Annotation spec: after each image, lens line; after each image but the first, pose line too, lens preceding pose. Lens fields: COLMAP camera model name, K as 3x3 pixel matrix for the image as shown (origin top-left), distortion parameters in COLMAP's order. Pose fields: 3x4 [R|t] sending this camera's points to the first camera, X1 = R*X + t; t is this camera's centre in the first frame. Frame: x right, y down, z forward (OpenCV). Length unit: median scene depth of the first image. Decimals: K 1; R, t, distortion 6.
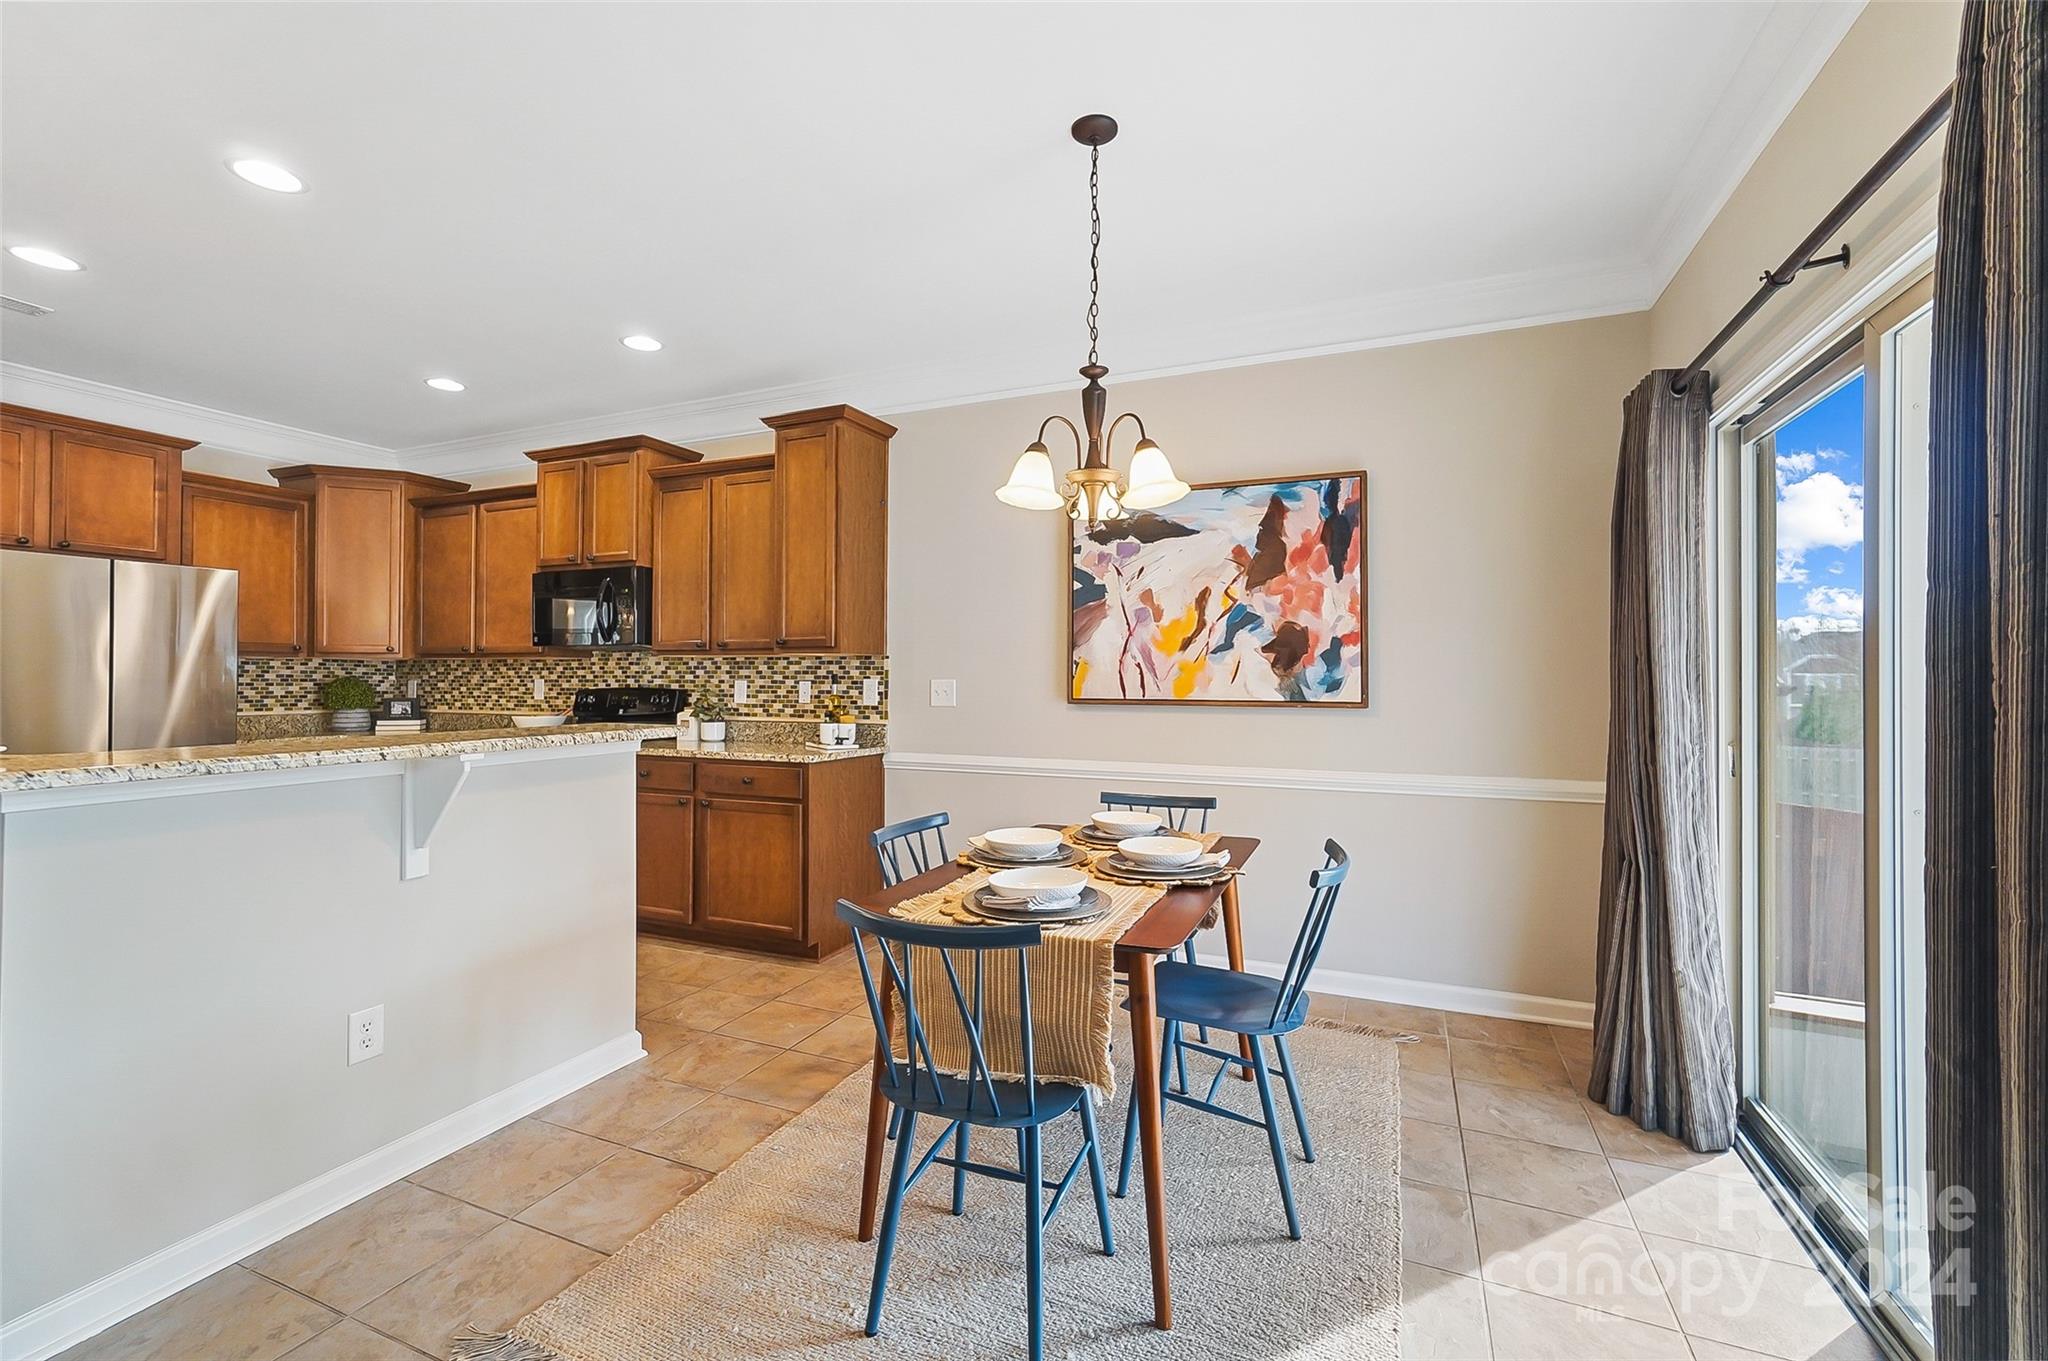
lens RADIAL K [[883.6, 0, 1008.0], [0, 883.6, 669.8], [0, 0, 1]] dist [-0.018650, 0.014361]
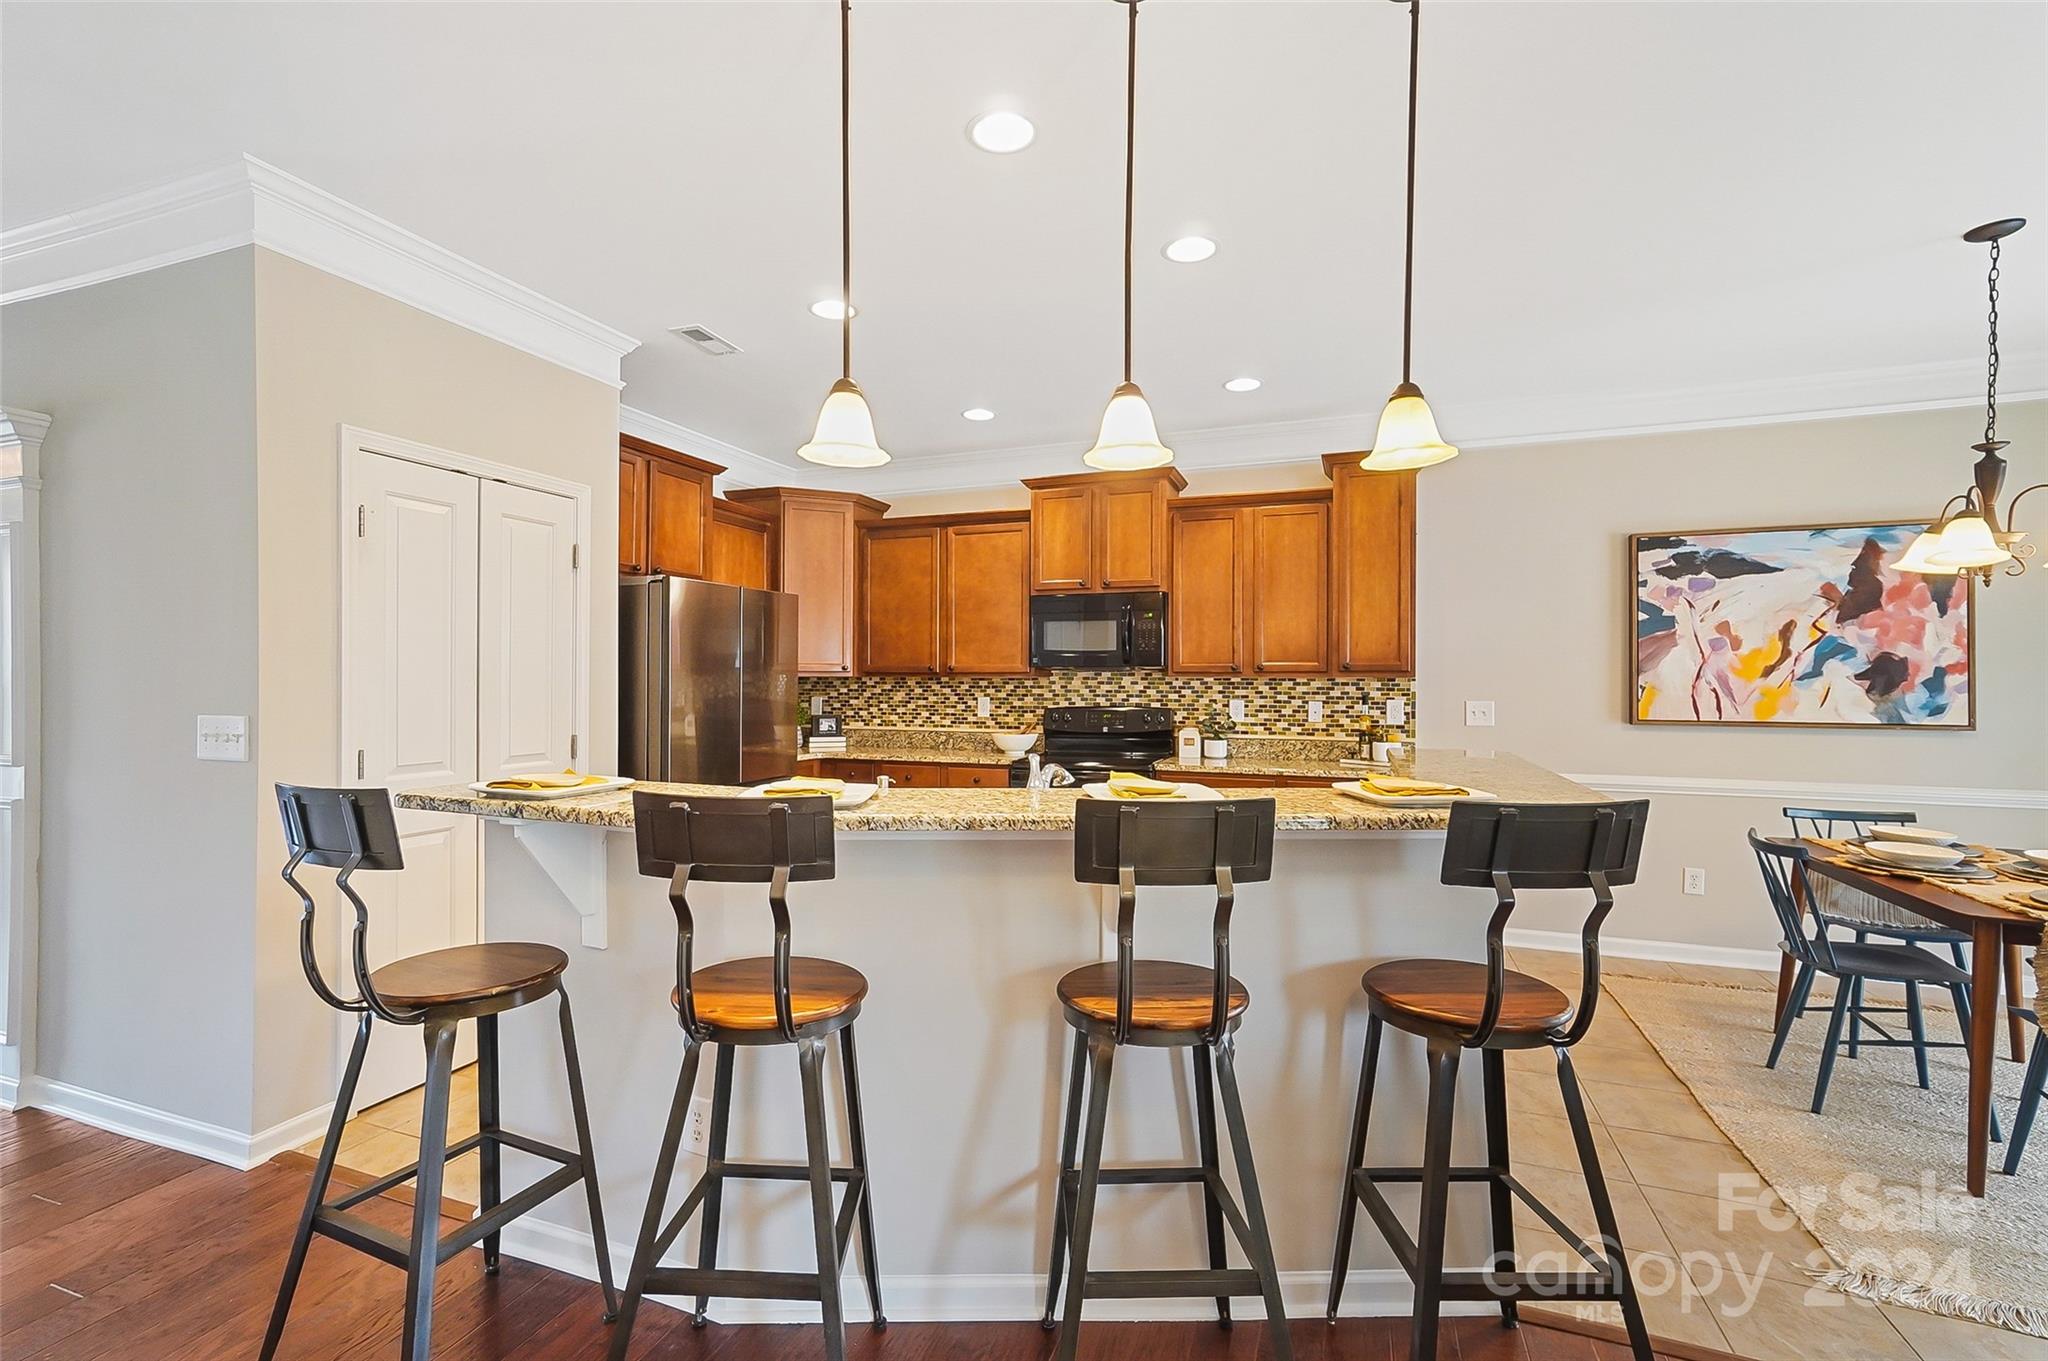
lens RADIAL K [[904.1, 0, 1008.8], [0, 904.1, 677.8], [0, 0, 1]] dist [-0.015985, 0.014780]
pose [[0.998828, 0.000649, 0.048405, -0.701684], [-0.001009, 0.999972, 0.007404, -0.024865], [-0.048399, -0.007444, 0.998800, -0.068560]]
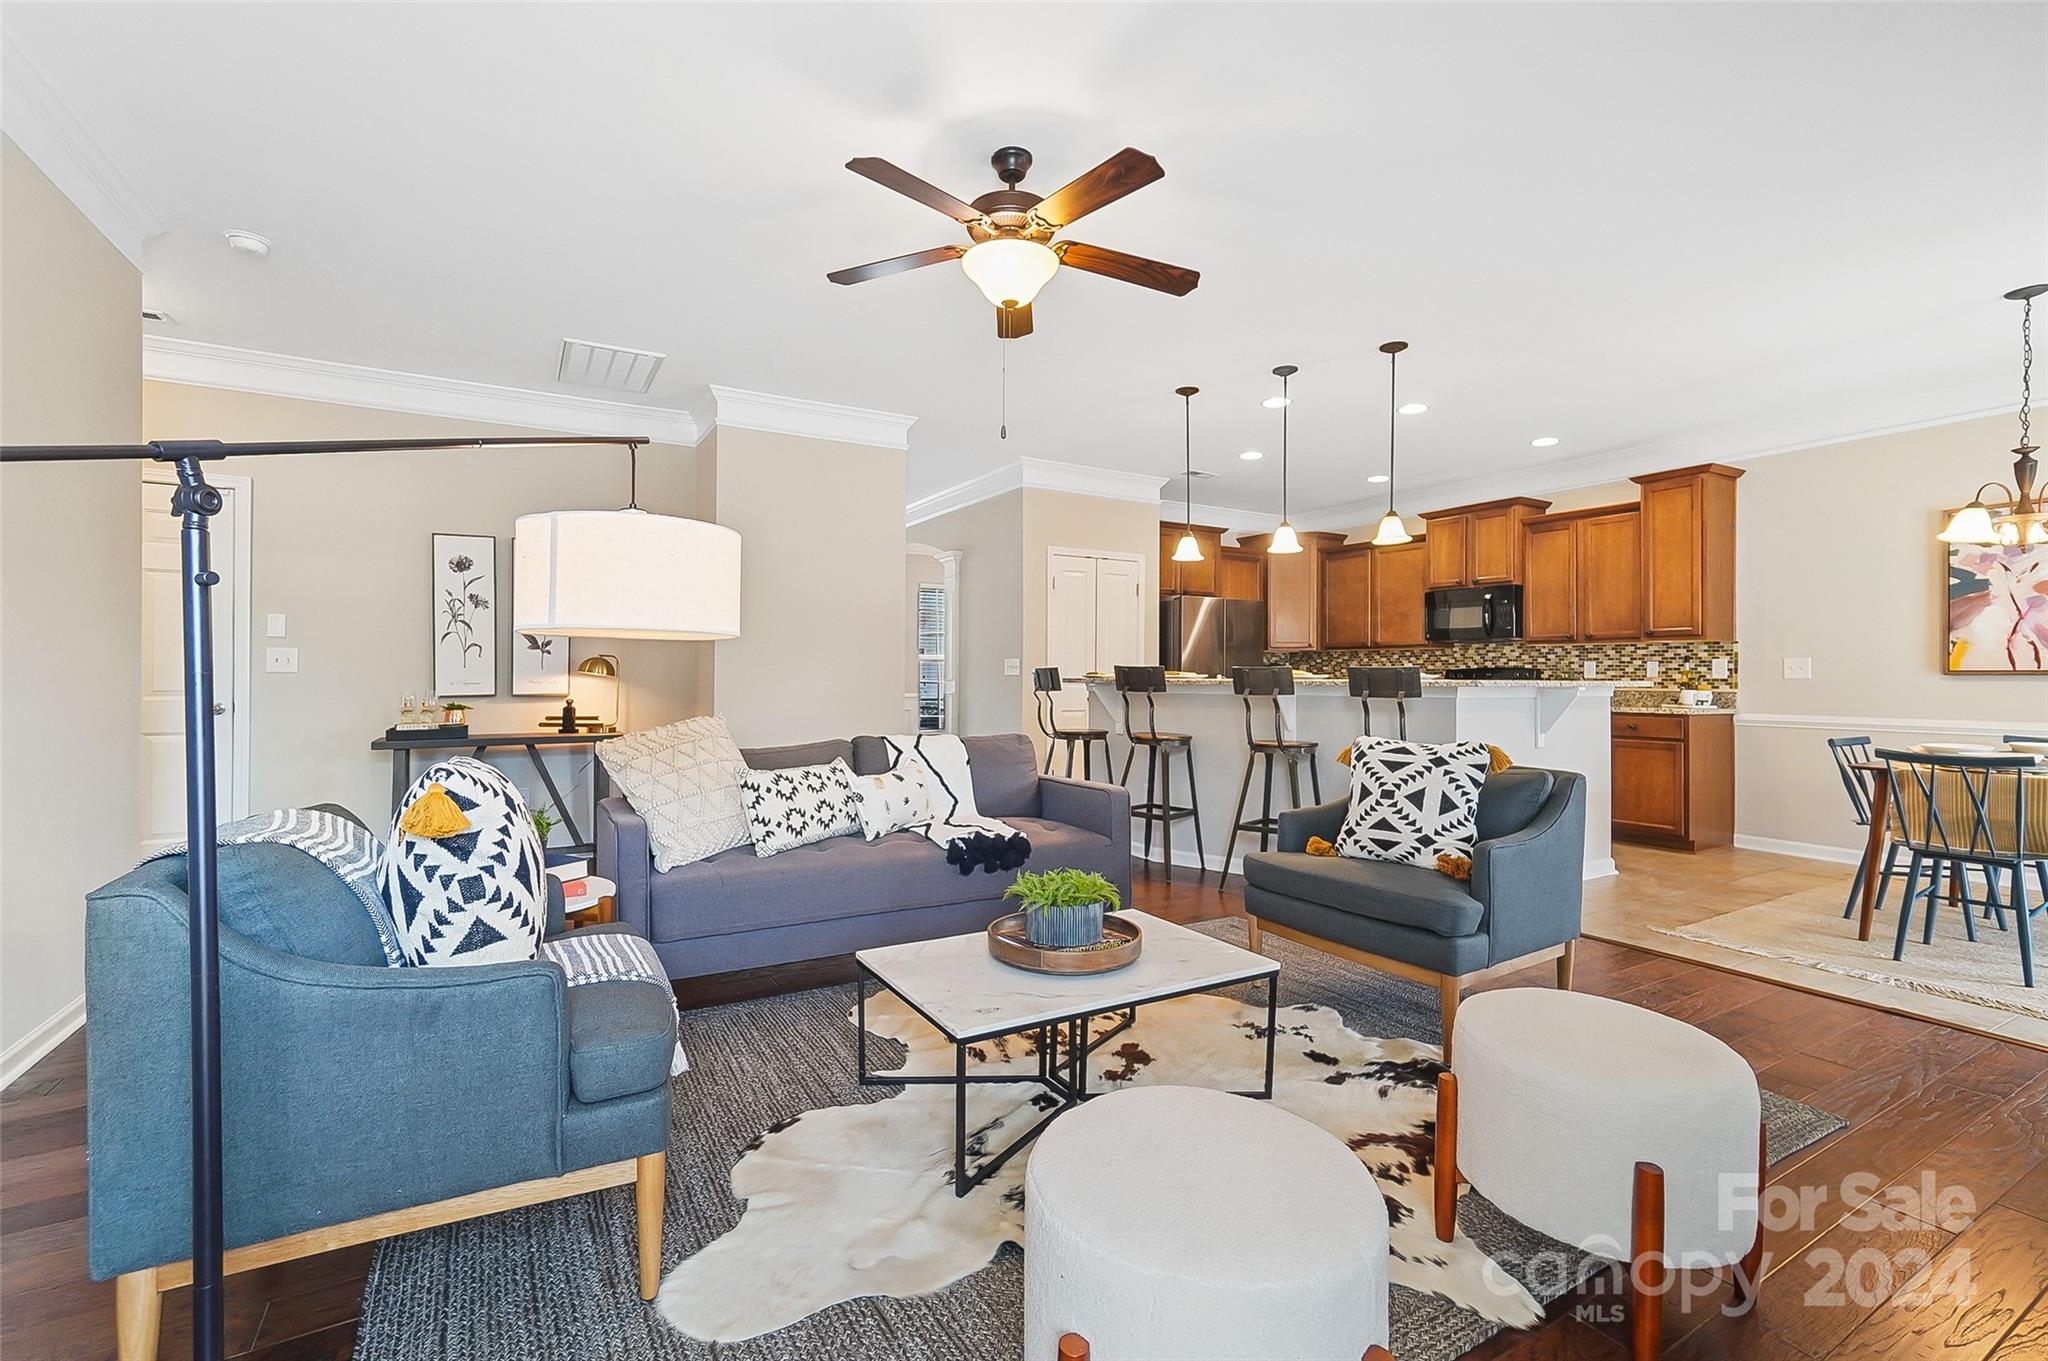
lens RADIAL K [[894.1, 0, 1012.0], [0, 894.1, 668.9], [0, 0, 1]] dist [-0.017265, 0.015587]
pose [[0.806940, -0.003469, -0.590623, -0.233888], [0.002505, 0.999994, -0.002450, 0.027531], [0.590628, 0.000498, 0.806944, -0.761595]]
